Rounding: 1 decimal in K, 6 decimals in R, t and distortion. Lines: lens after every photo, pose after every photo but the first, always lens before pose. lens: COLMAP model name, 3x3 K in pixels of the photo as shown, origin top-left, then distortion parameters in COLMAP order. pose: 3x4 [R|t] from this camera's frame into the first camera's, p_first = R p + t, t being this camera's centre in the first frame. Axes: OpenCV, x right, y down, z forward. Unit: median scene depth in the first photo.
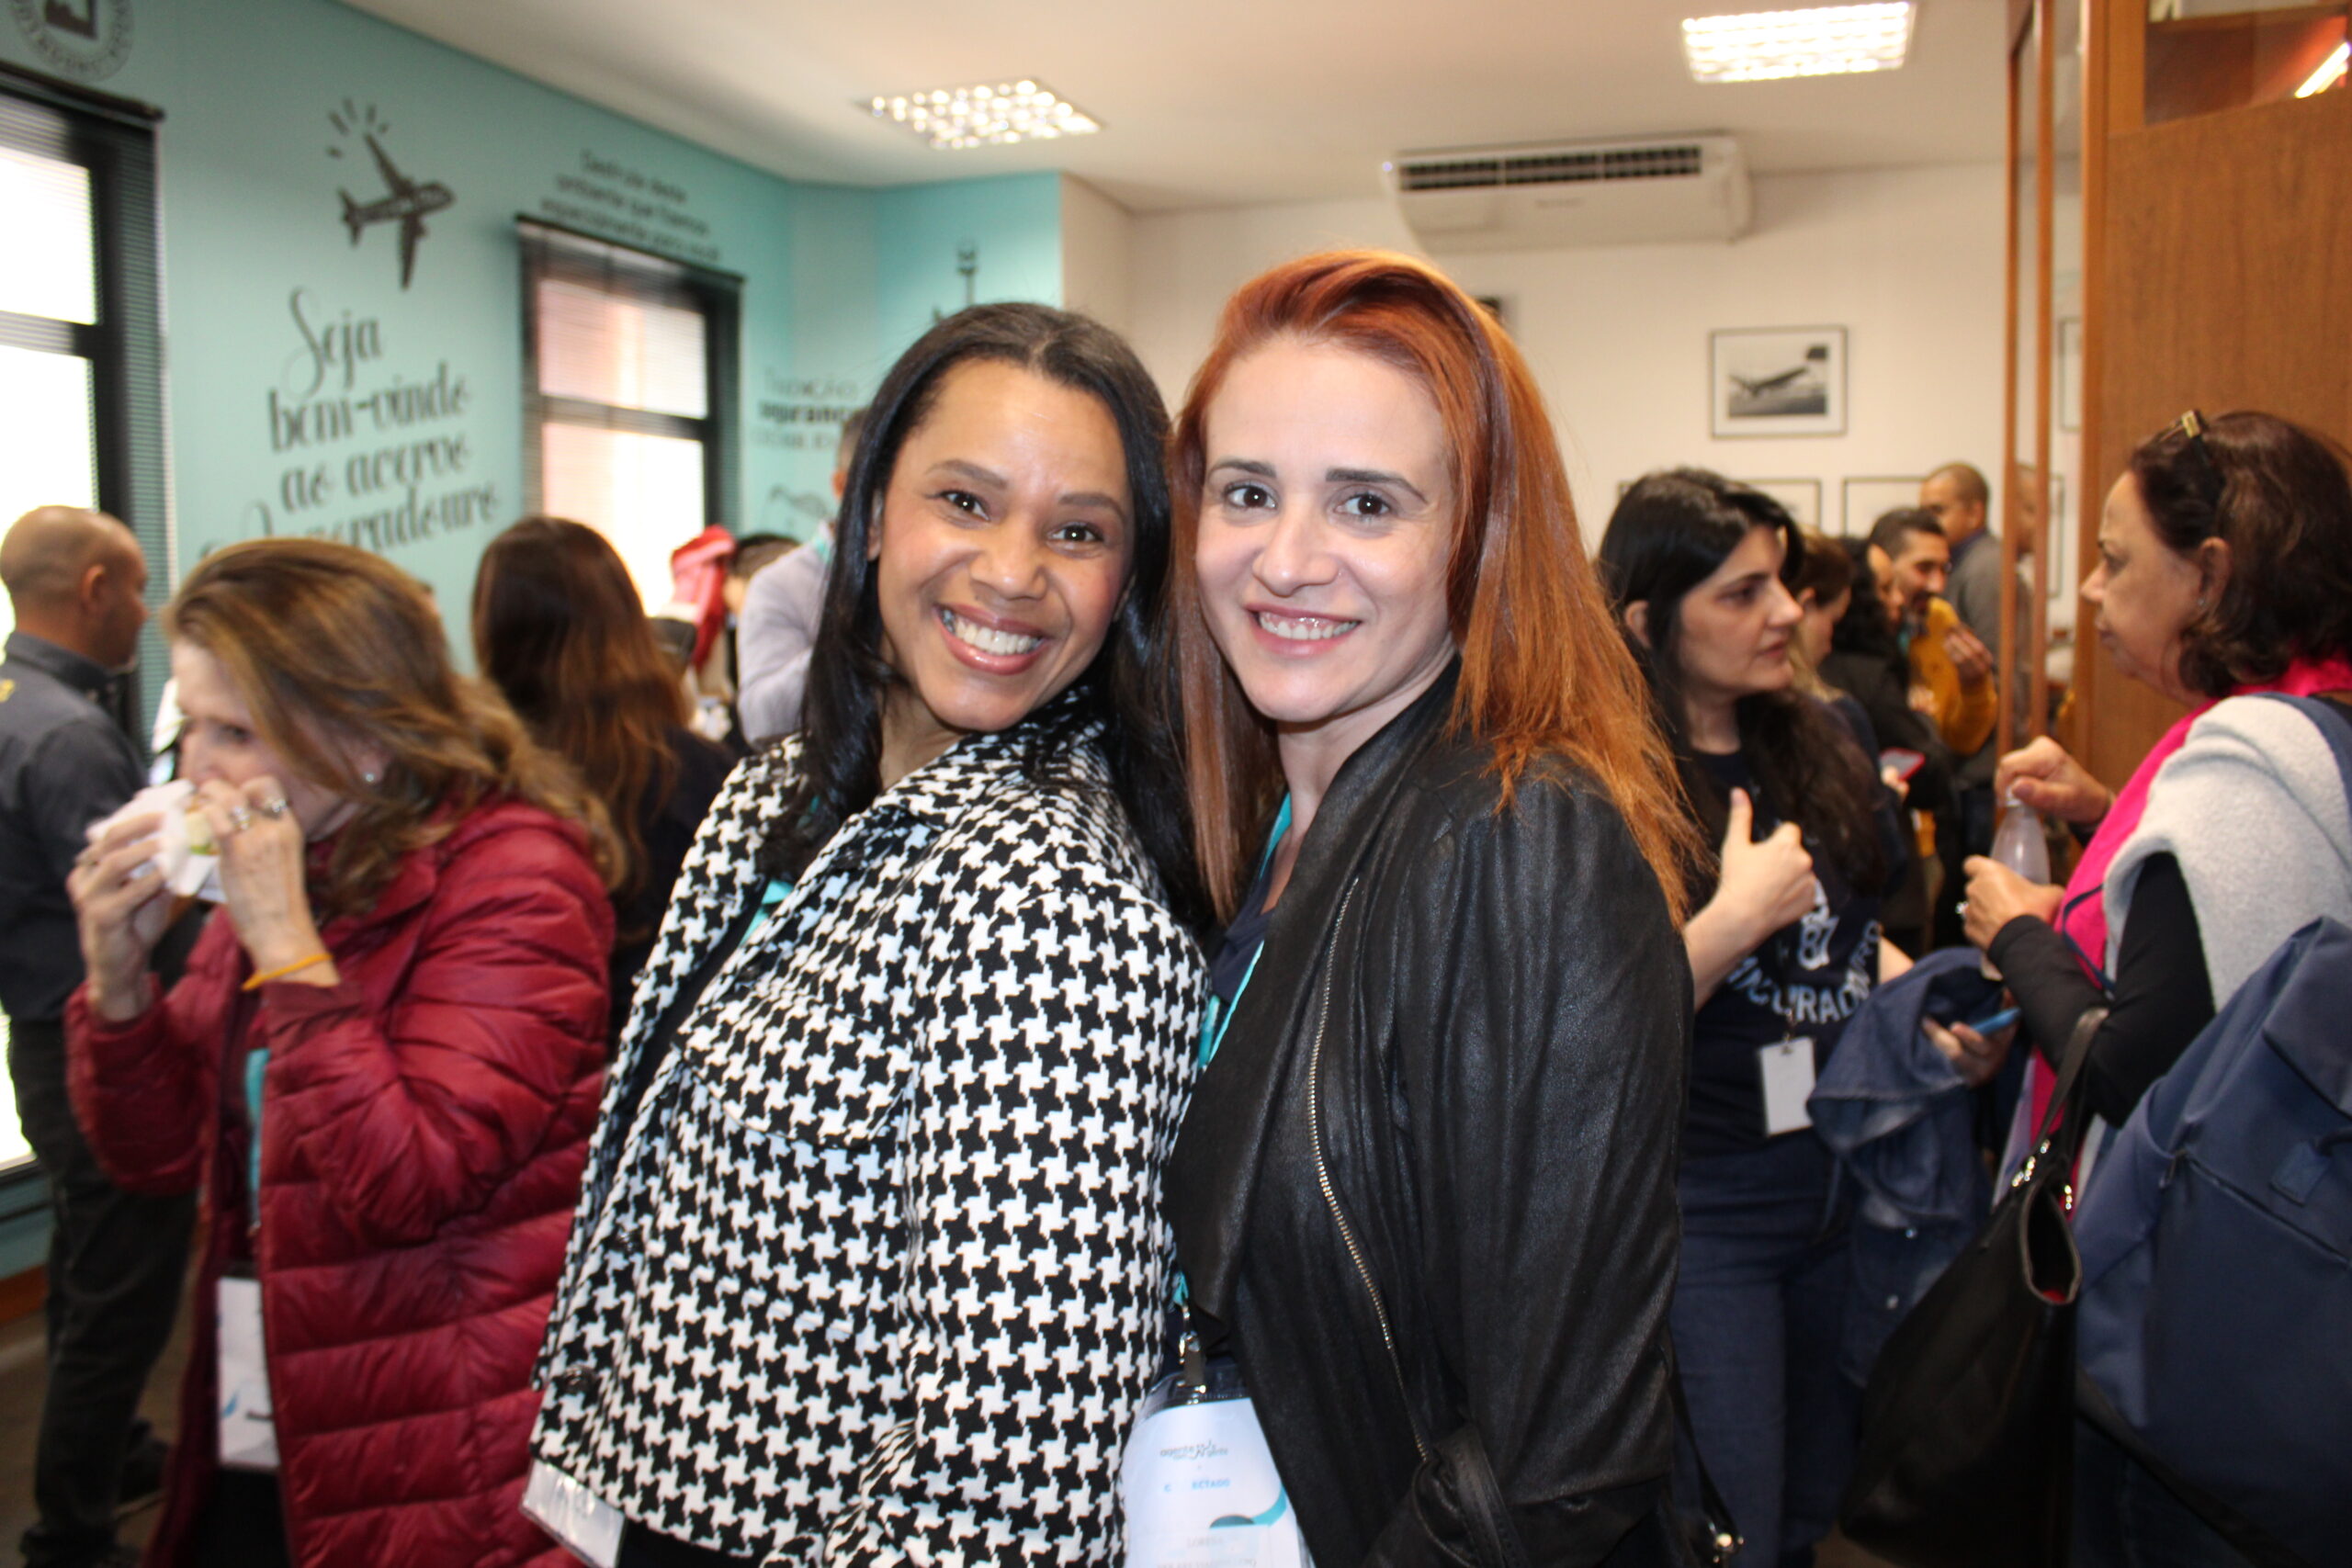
lens RADIAL K [[1922.4, 0, 1184.1], [0, 1922.4, 764.8], [0, 0, 1]] dist [-0.174229, 0.154552]
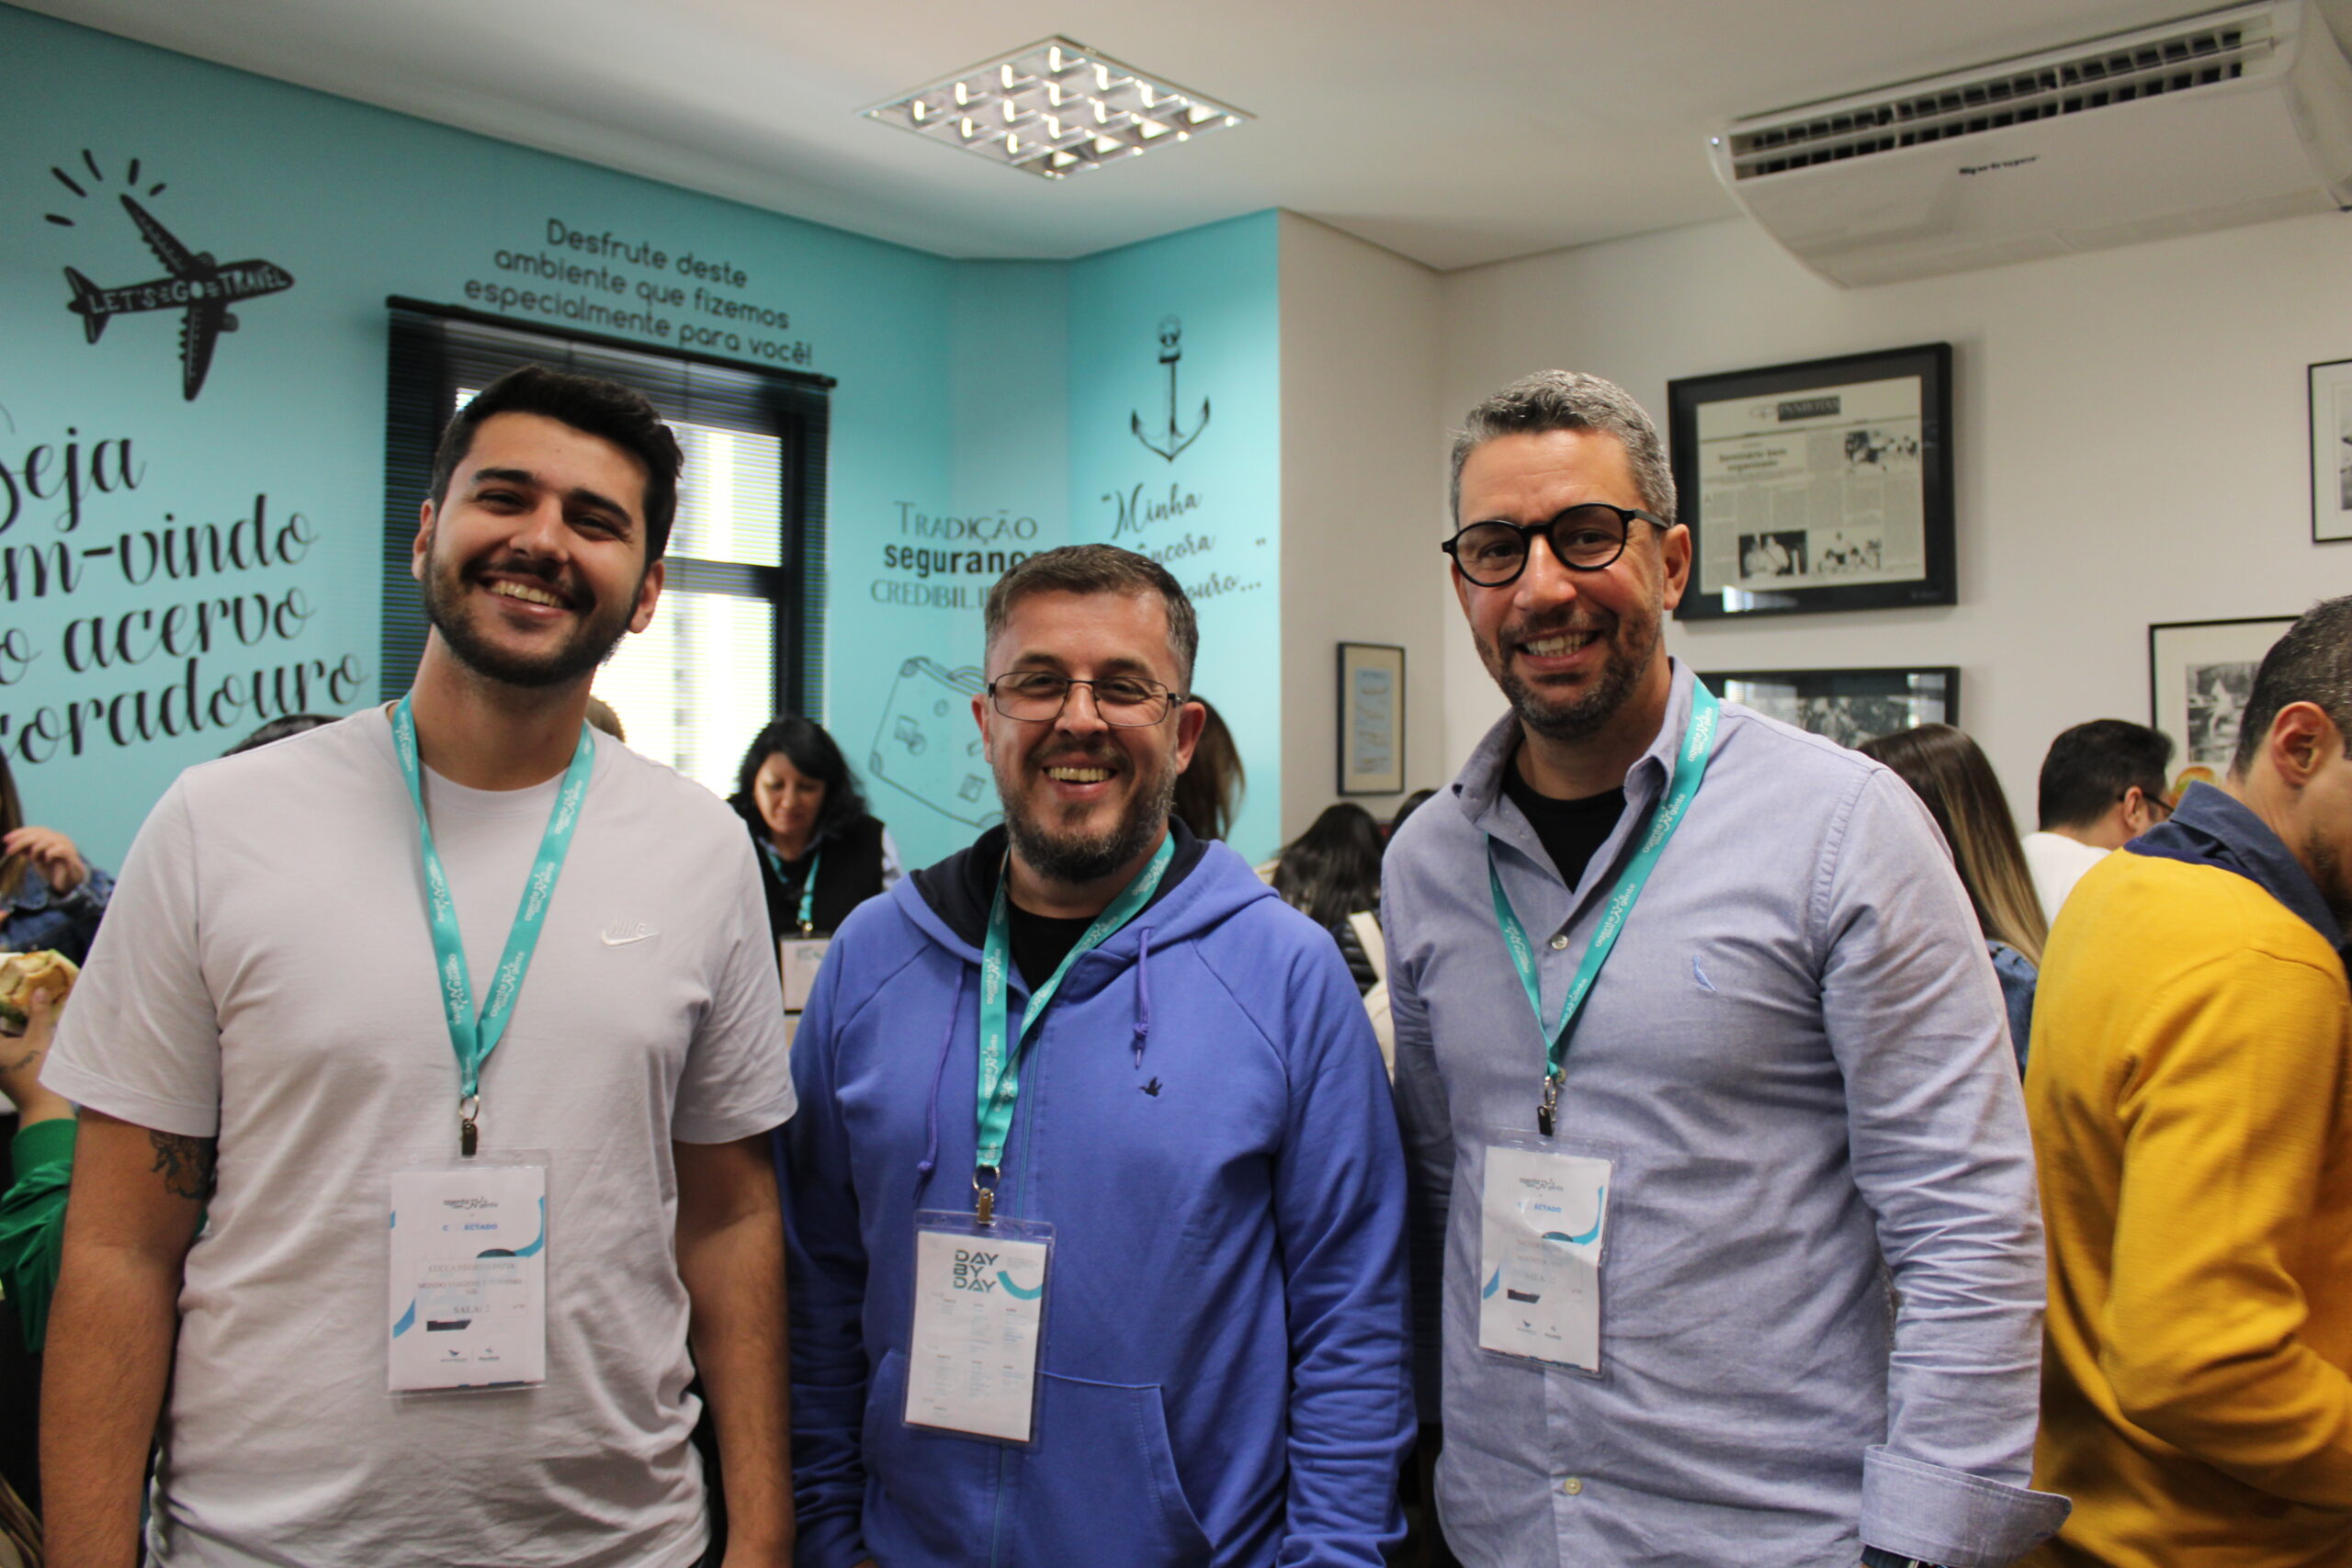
lens RADIAL K [[1922.4, 0, 1184.1], [0, 1922.4, 764.8], [0, 0, 1]] dist [-0.174229, 0.154552]
pose [[0.920861, 0.002579, -0.389882, 0.239757], [-0.039849, 0.995364, -0.087535, -0.057452], [0.387849, 0.096144, 0.916695, 0.474622]]
